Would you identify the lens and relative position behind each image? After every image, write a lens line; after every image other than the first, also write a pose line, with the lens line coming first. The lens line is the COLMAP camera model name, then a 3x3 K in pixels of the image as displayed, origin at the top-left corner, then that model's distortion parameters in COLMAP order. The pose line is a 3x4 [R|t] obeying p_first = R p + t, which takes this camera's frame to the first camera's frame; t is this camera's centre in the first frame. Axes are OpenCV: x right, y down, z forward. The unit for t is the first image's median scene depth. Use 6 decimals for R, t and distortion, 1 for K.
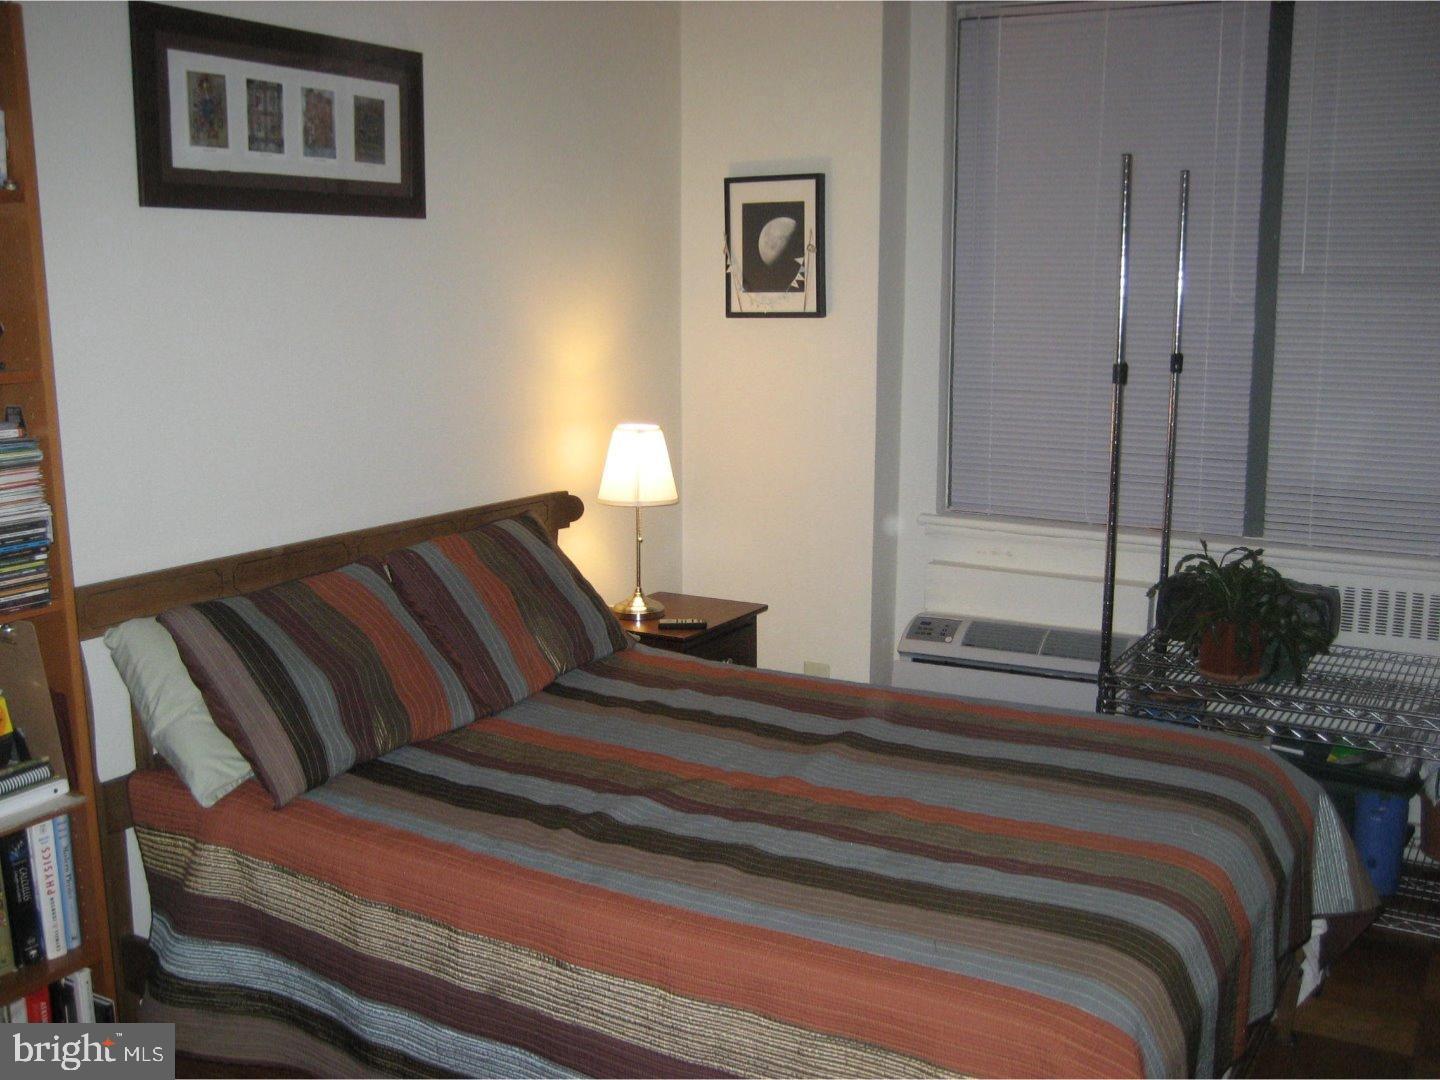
lens RADIAL K [[1379.3, 0, 720.0], [0, 1379.3, 540.0], [0, 0, 1]] dist [-0.152132, 0.009114]
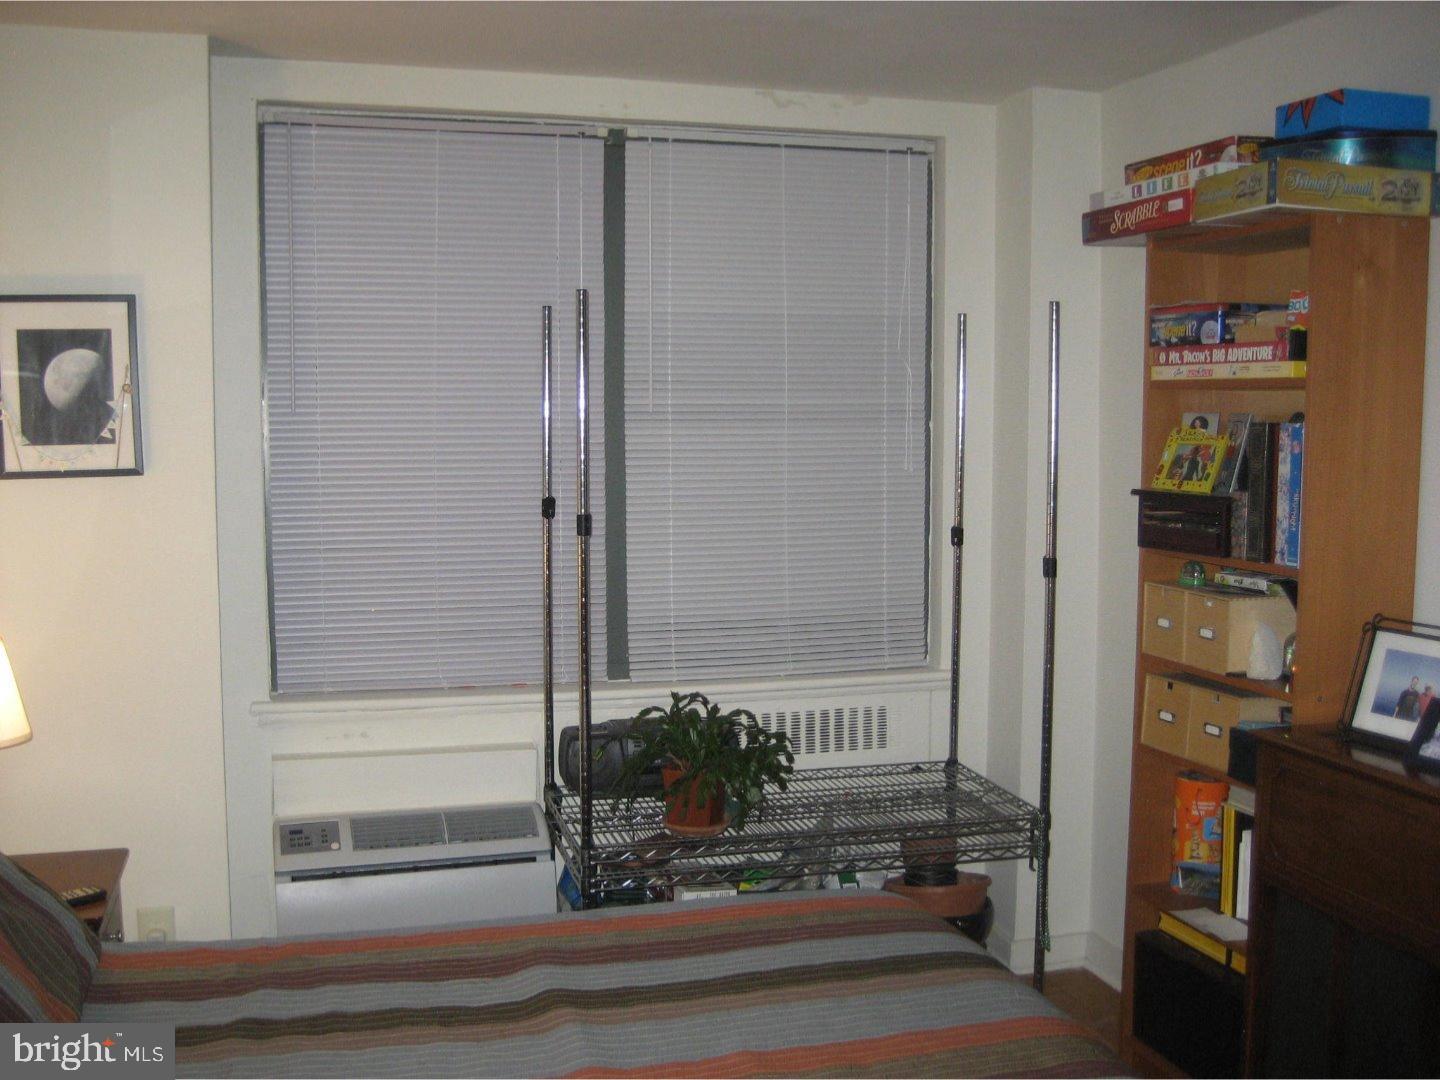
lens RADIAL K [[1379.3, 0, 720.0], [0, 1379.3, 540.0], [0, 0, 1]] dist [-0.152132, 0.009114]
pose [[0.685295, -0.062972, 0.725538, -0.264976], [0.133273, 0.990275, -0.039931, -0.049809], [-0.715967, 0.124059, 0.687023, 0.235481]]
